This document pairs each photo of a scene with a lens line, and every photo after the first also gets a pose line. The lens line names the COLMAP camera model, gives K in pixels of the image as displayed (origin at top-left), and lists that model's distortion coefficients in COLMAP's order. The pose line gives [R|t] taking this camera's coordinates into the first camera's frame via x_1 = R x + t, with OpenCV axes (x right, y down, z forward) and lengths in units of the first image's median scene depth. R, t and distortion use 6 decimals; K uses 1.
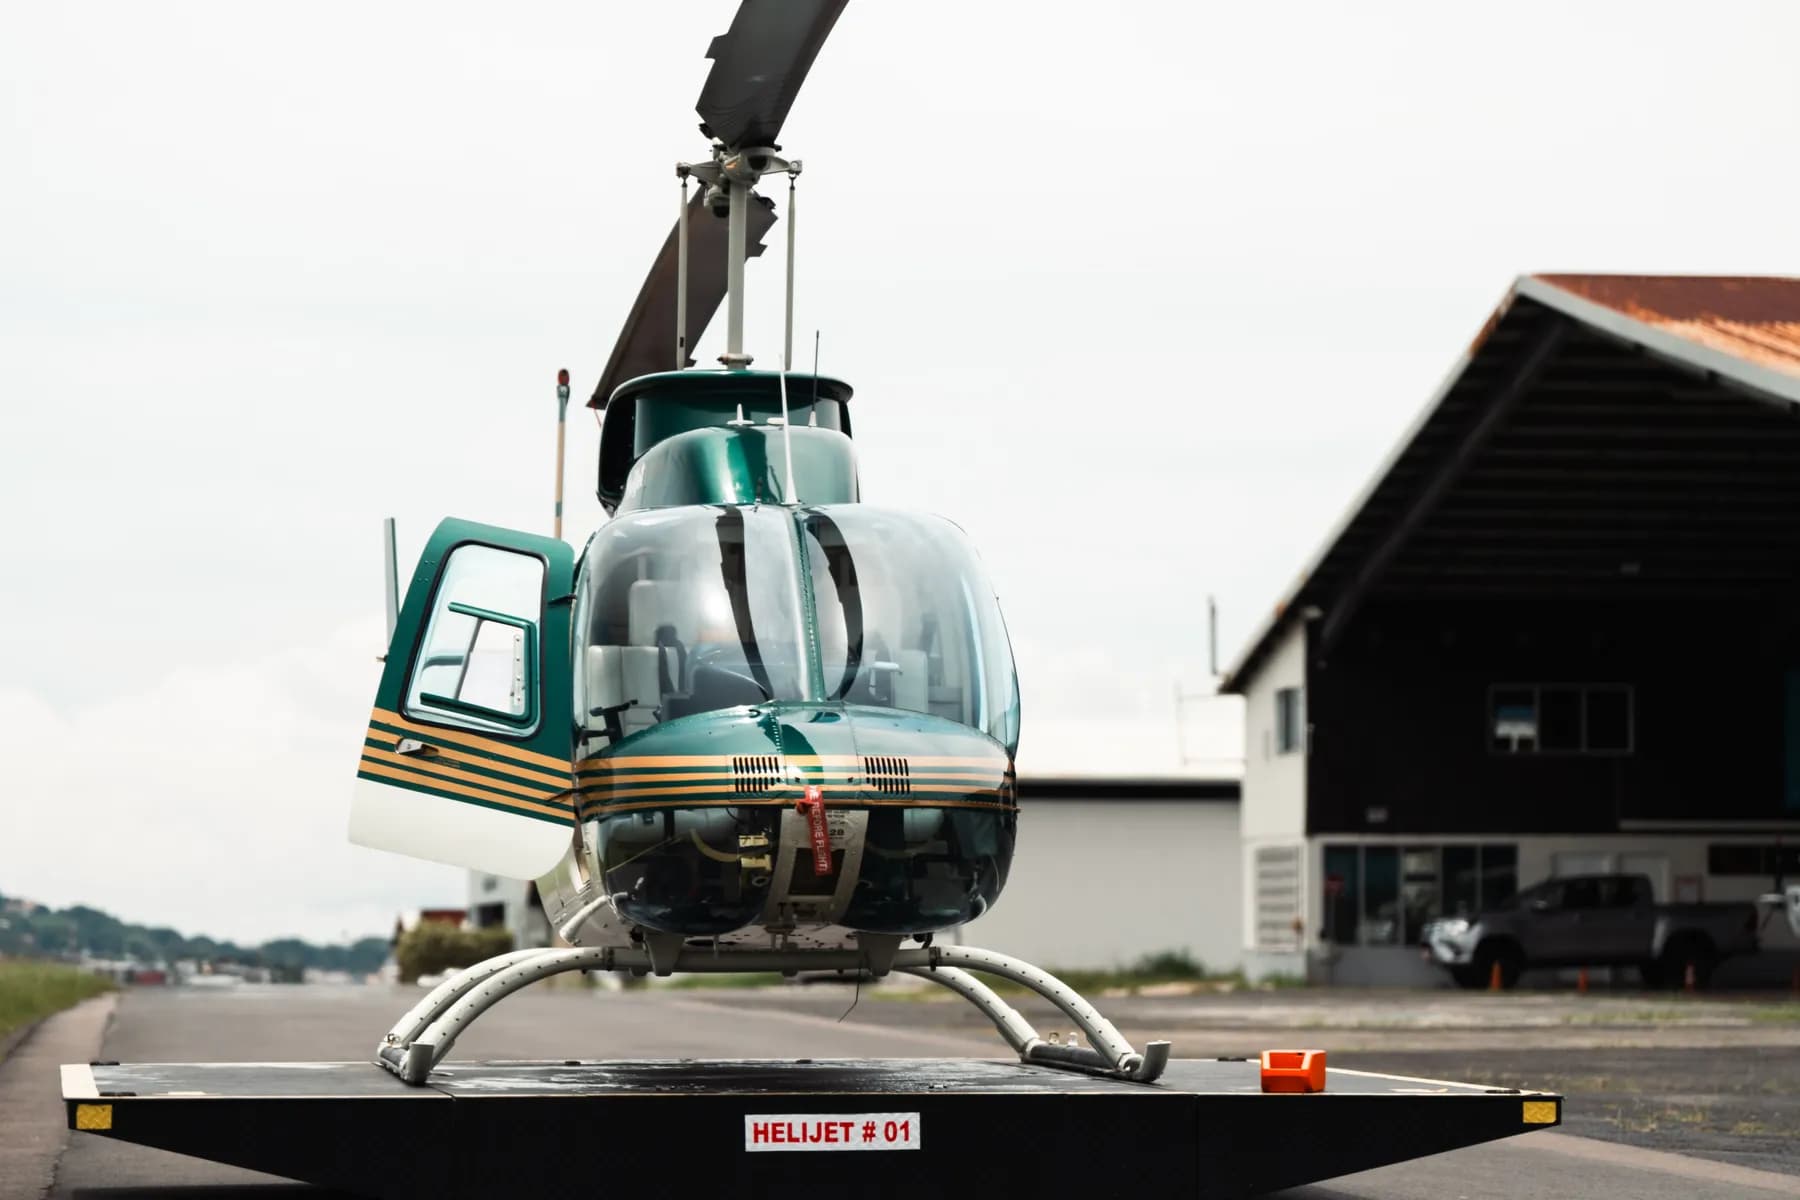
lens RADIAL K [[6183.4, 0, 900.0], [0, 6183.4, 600.0], [0, 0, 1]] dist [0.074553, 0.506257]
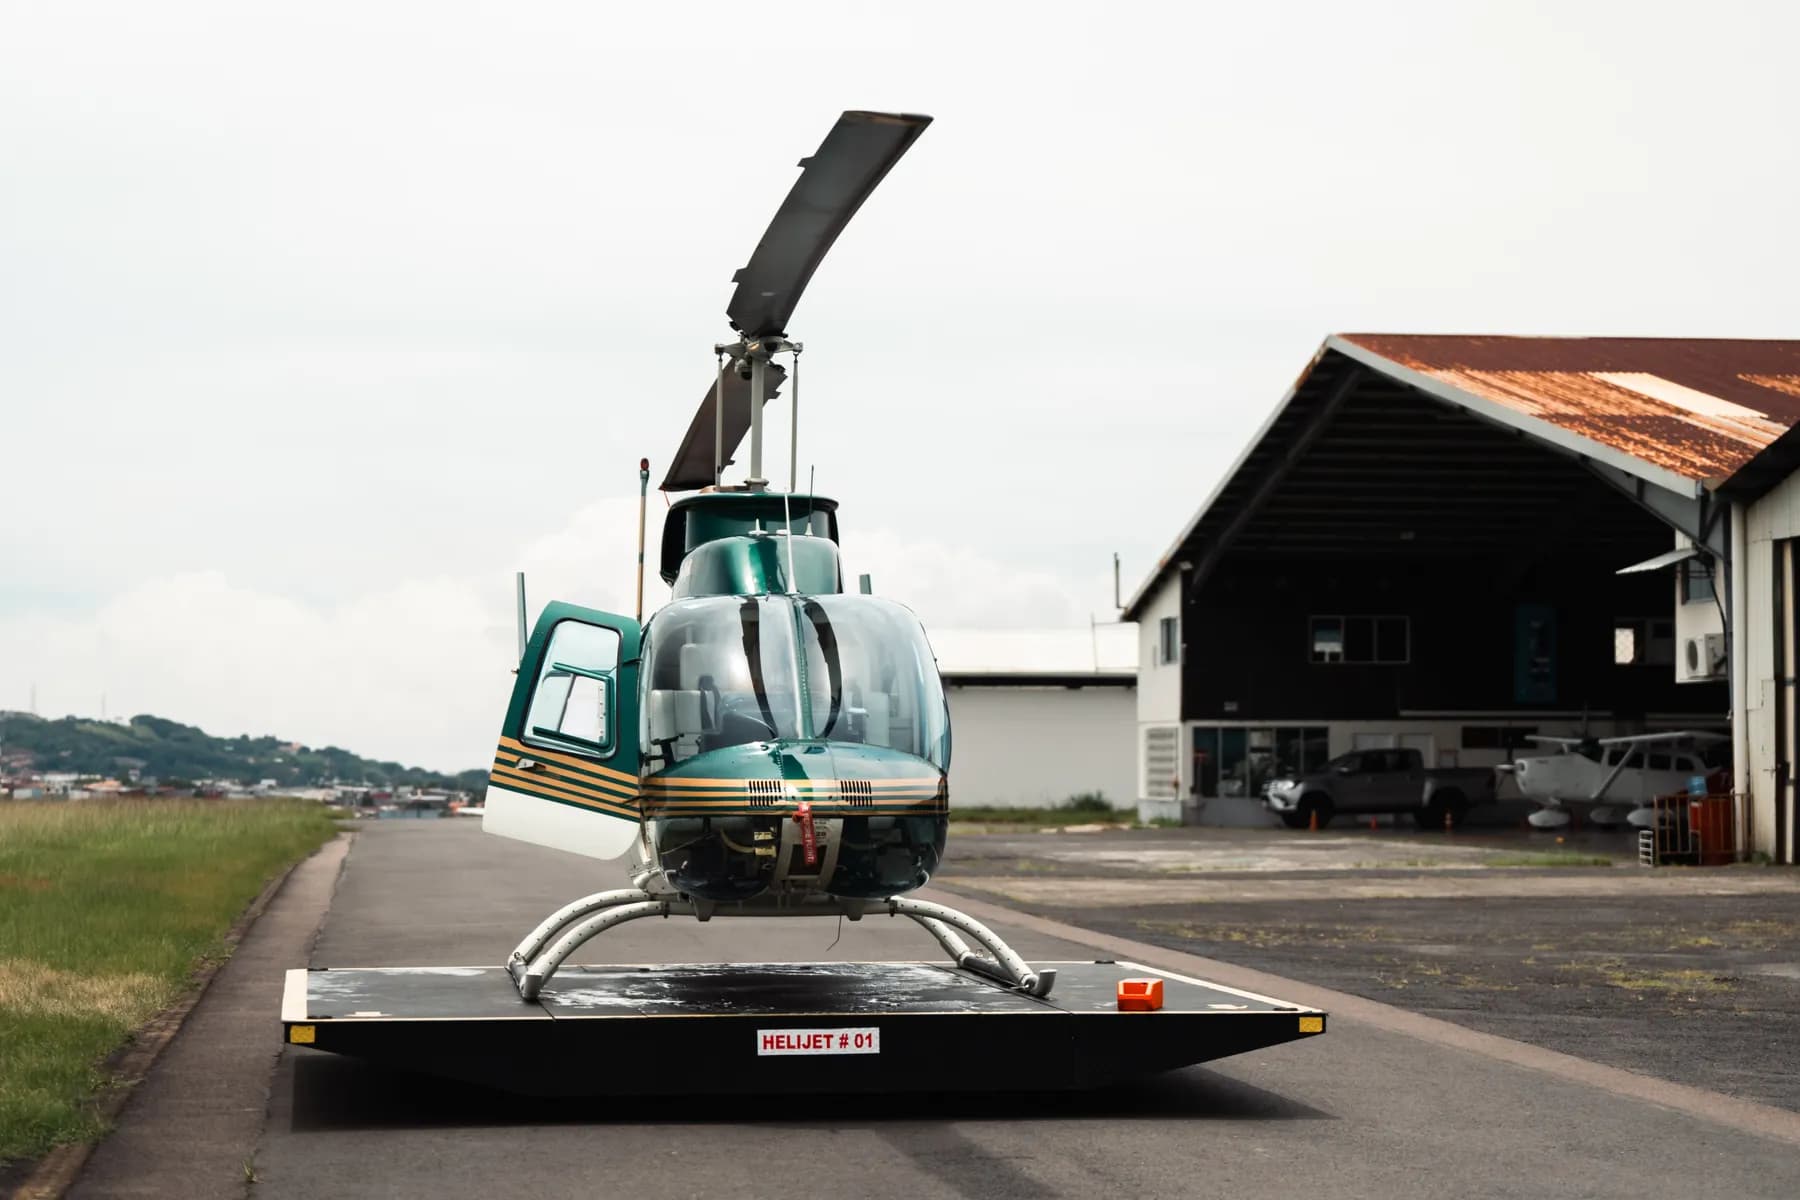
lens RADIAL K [[4320.7, 0, 944.0], [0, 4320.7, 607.9], [0, 0, 1]] dist [0.092654, 0.094771]
pose [[0.999964, -0.000857, 0.008485, 0.009141], [0.000694, 0.999816, 0.019152, -0.031583], [-0.008500, -0.019145, 0.999781, -0.001805]]
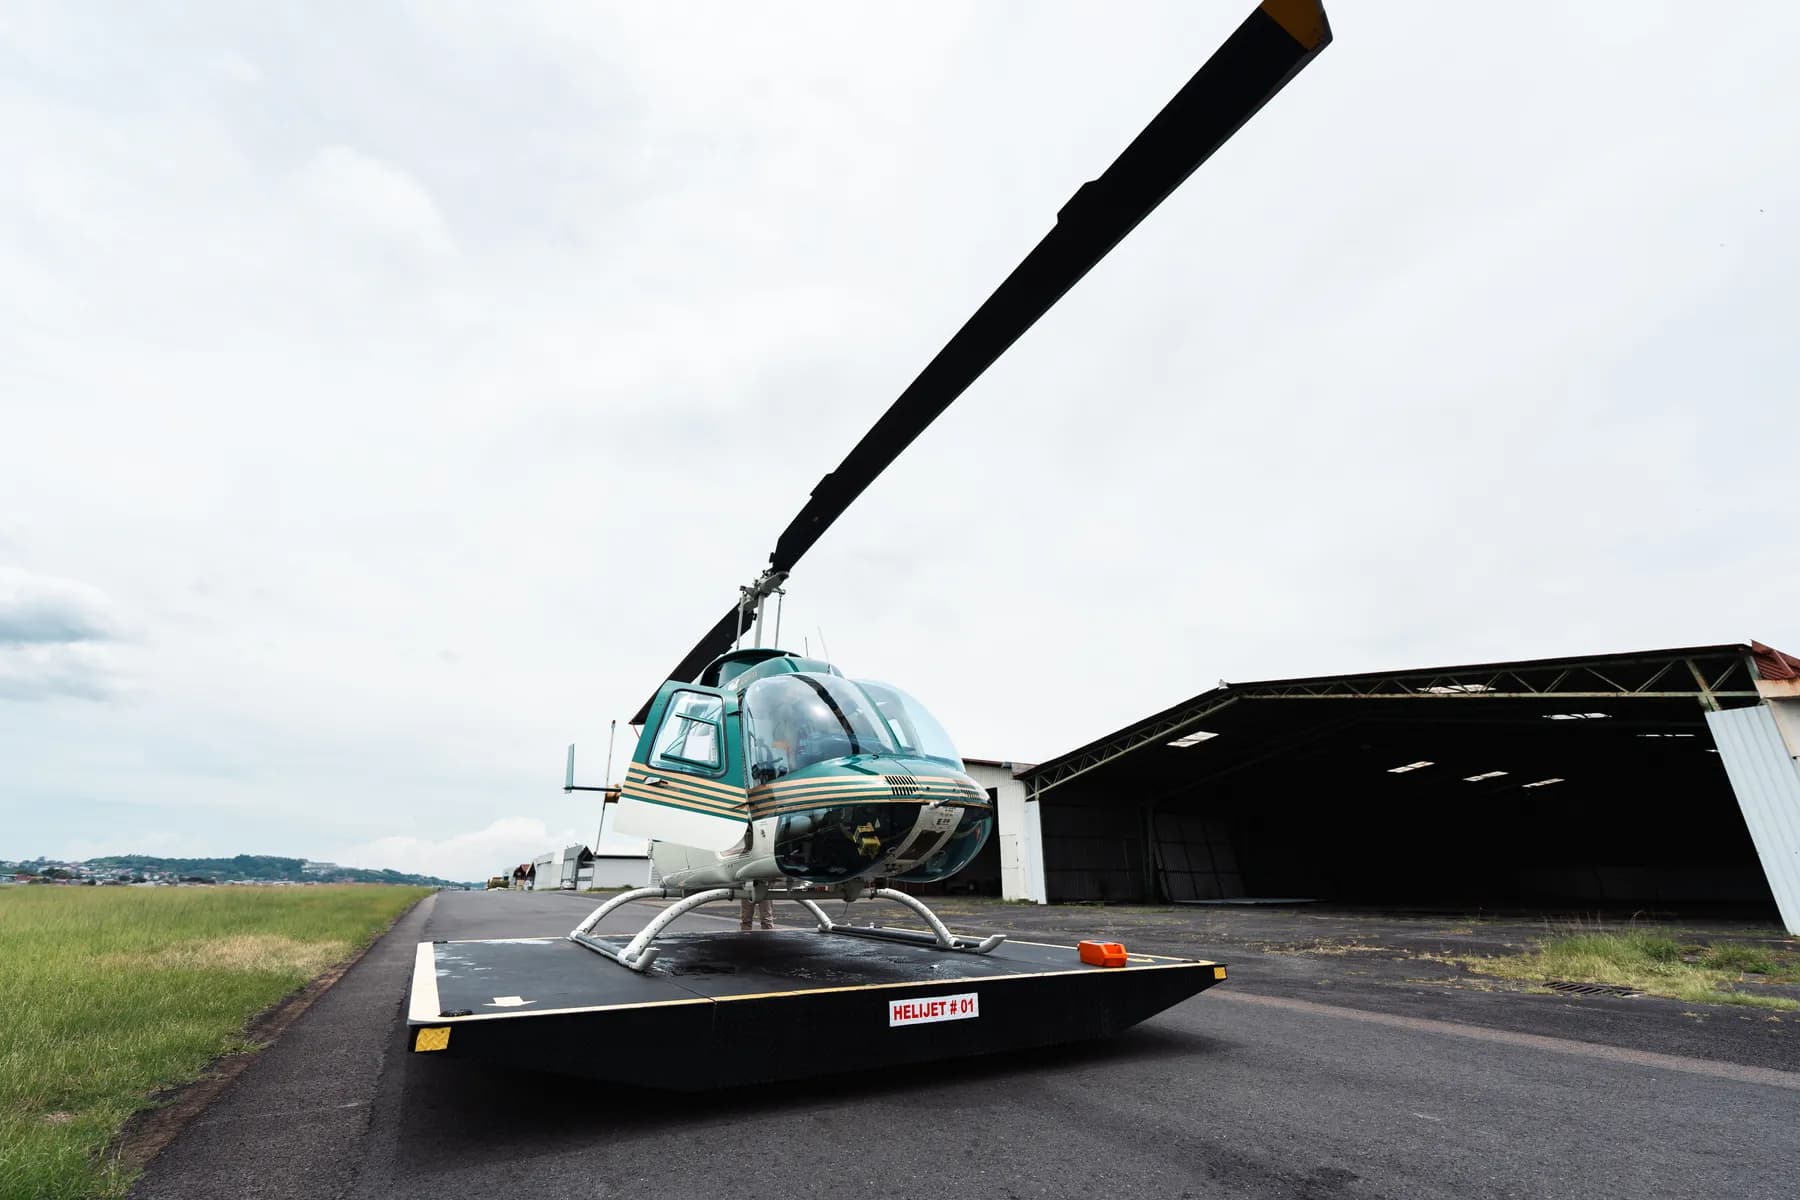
lens RADIAL K [[759.8, 0, 894.2], [0, 759.8, 597.1], [0, 0, 1]] dist [0.002400, 0.000070]
pose [[0.926240, 0.132256, 0.352971, -0.100916], [-0.020545, 0.952745, -0.303074, 0.039709], [-0.376375, 0.273467, 0.885188, 0.739815]]
